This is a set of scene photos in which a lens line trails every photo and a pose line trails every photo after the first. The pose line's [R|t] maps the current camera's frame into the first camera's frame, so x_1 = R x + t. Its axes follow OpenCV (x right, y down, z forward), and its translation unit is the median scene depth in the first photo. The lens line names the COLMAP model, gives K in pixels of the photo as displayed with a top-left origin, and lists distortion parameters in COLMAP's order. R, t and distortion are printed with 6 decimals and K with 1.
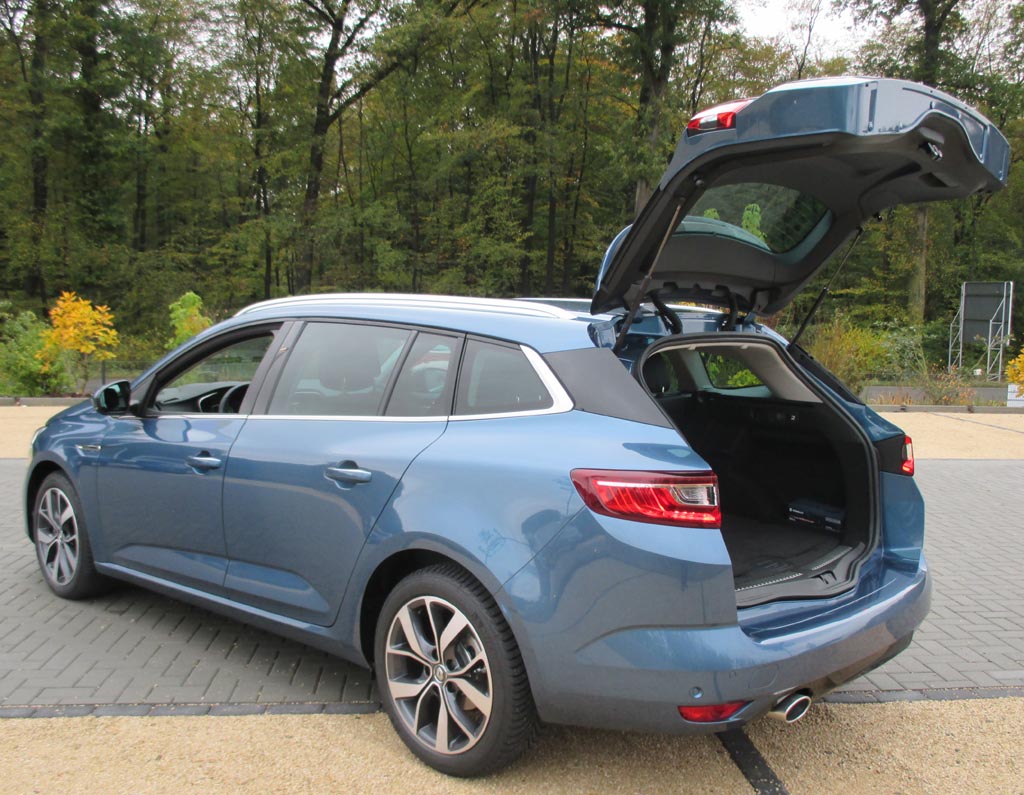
lens RADIAL K [[1001.9, 0, 510.0], [0, 1001.9, 397.4], [0, 0, 1]] dist [-0.064805, 0.000000]
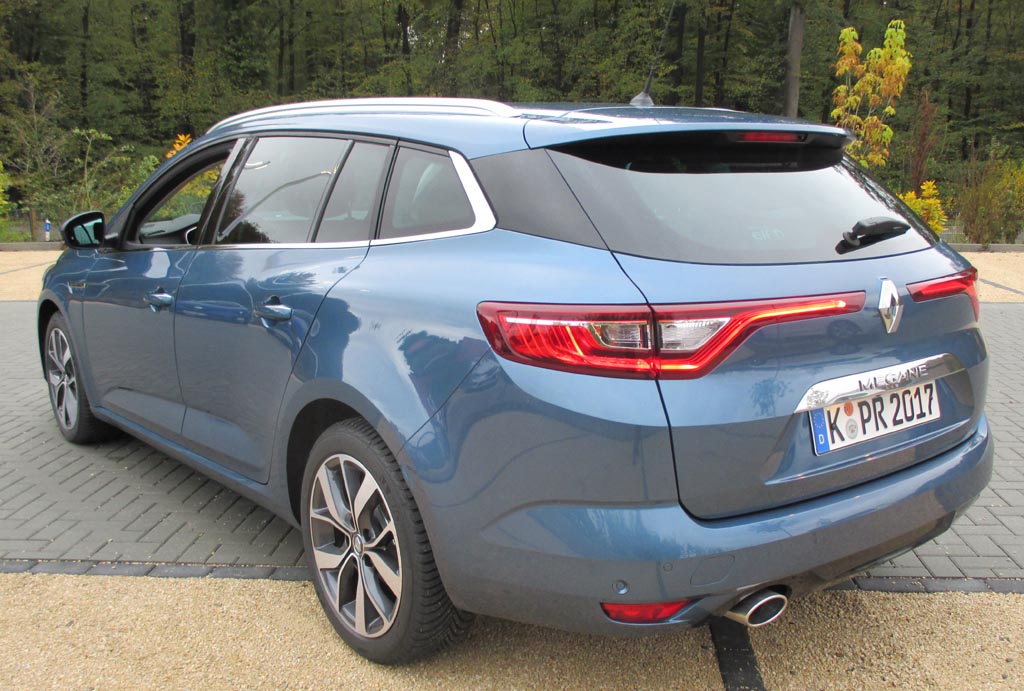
lens RADIAL K [[1011.3, 0, 513.1], [0, 1011.3, 353.0], [0, 0, 1]] dist [-0.059475, 0.000000]
pose [[0.990126, 0.008750, -0.139910, 0.156253], [0.006791, 0.993884, 0.110218, 0.018366], [0.140019, -0.110080, 0.984011, 0.165668]]
